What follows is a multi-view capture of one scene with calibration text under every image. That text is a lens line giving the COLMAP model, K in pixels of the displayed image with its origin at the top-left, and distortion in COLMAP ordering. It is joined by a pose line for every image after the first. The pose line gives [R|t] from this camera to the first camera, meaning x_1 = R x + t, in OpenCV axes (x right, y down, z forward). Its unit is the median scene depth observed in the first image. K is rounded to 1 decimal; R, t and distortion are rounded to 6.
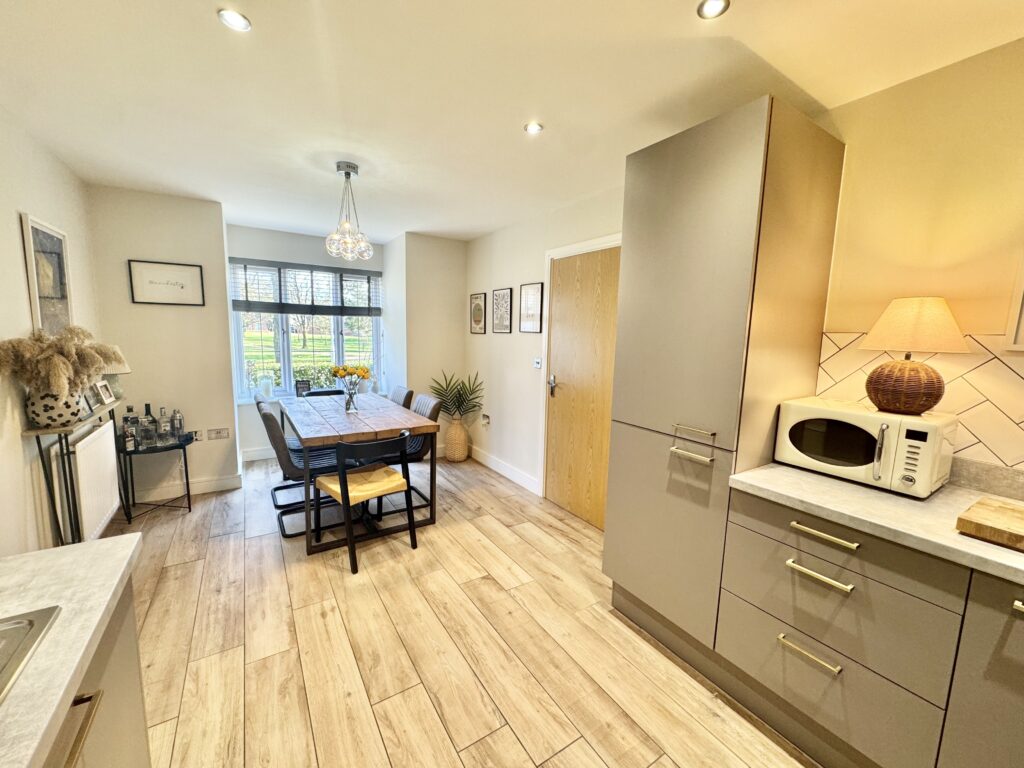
lens RADIAL K [[407.5, 0, 510.6], [0, 407.5, 381.9], [0, 0, 1]] dist [-0.007965, 0.001183]
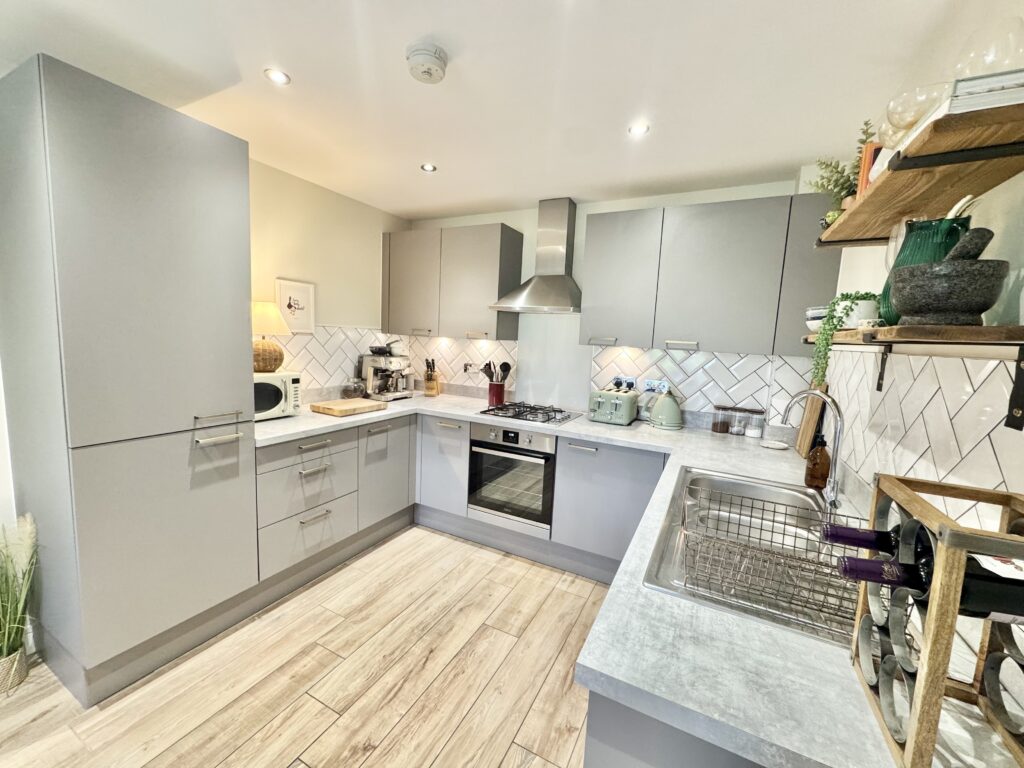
lens RADIAL K [[407.5, 0, 510.8], [0, 407.5, 381.6], [0, 0, 1]] dist [-0.007965, 0.001183]
pose [[-0.496839, -0.144770, 0.855682, -0.903236], [0.049783, 0.979610, 0.194643, -0.150259], [-0.866414, 0.139305, -0.479501, 0.894396]]
